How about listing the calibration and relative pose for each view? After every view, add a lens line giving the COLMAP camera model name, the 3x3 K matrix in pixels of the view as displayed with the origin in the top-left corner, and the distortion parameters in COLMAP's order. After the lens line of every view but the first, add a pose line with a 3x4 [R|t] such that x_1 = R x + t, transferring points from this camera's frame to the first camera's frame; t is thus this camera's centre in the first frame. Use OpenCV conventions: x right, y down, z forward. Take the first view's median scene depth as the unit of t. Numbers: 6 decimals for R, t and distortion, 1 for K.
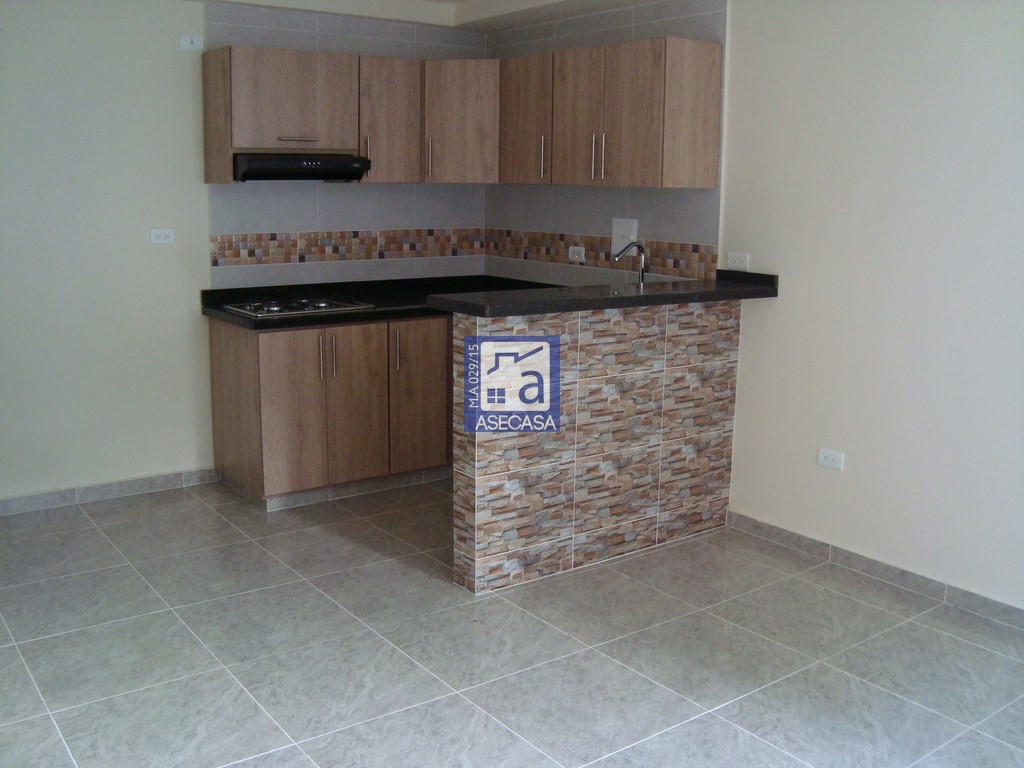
lens RADIAL K [[1001.0, 0, 498.2], [0, 1001.0, 381.4], [0, 0, 1]] dist [-0.204876, 0.201471]
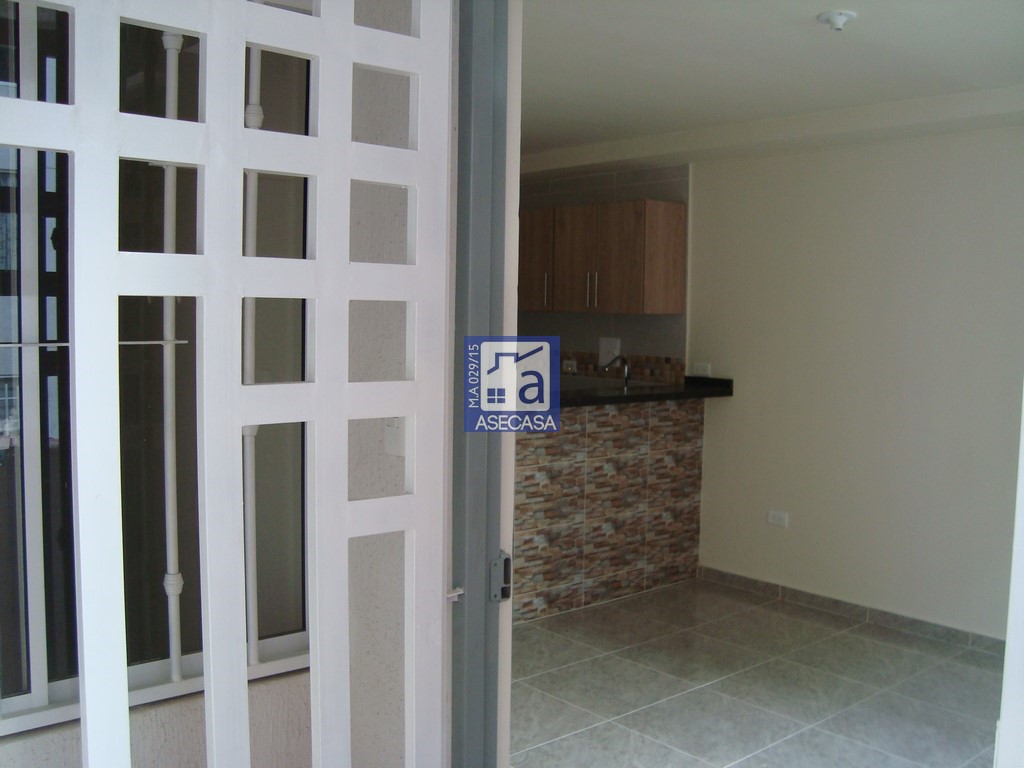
lens RADIAL K [[1001.0, 0, 498.2], [0, 1001.0, 381.4], [0, 0, 1]] dist [-0.204876, 0.201471]
pose [[0.998246, -0.004669, 0.059013, -0.101420], [0.011613, 0.992960, -0.117881, 0.044870], [-0.058047, 0.118359, 0.991273, -0.278968]]
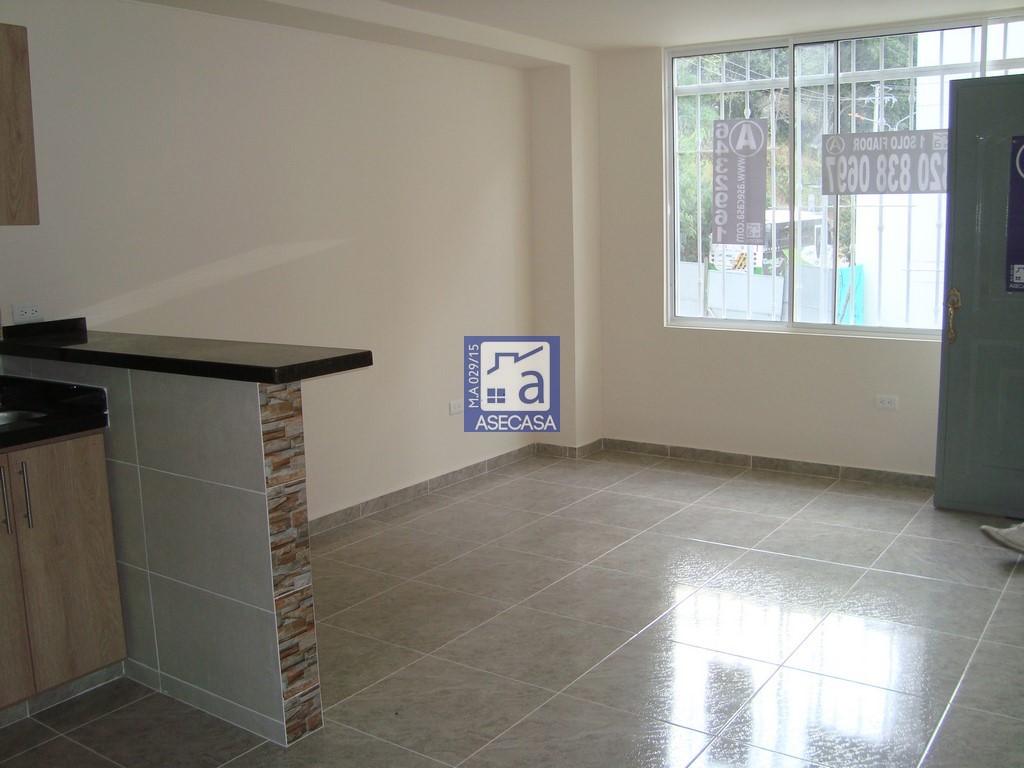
lens RADIAL K [[1001.0, 0, 498.2], [0, 1001.0, 381.4], [0, 0, 1]] dist [-0.204876, 0.201471]
pose [[-0.323827, -0.153894, 0.933516, -0.654625], [0.196955, 0.954101, 0.225610, -0.171776], [-0.925389, 0.256920, -0.278654, 0.878320]]
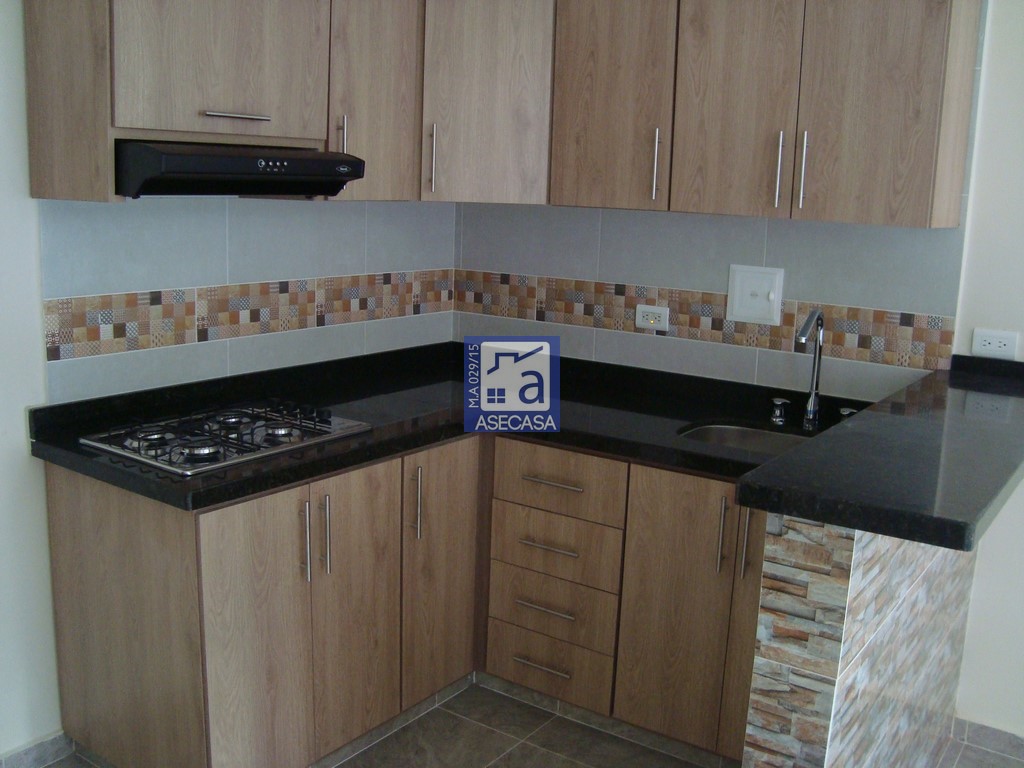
lens RADIAL K [[1001.0, 0, 498.2], [0, 1001.0, 381.4], [0, 0, 1]] dist [-0.204876, 0.201471]
pose [[0.949245, -0.040192, 0.311960, -0.257847], [0.039699, 0.999180, 0.007934, -0.115221], [-0.312023, 0.004853, 0.950062, 0.512541]]
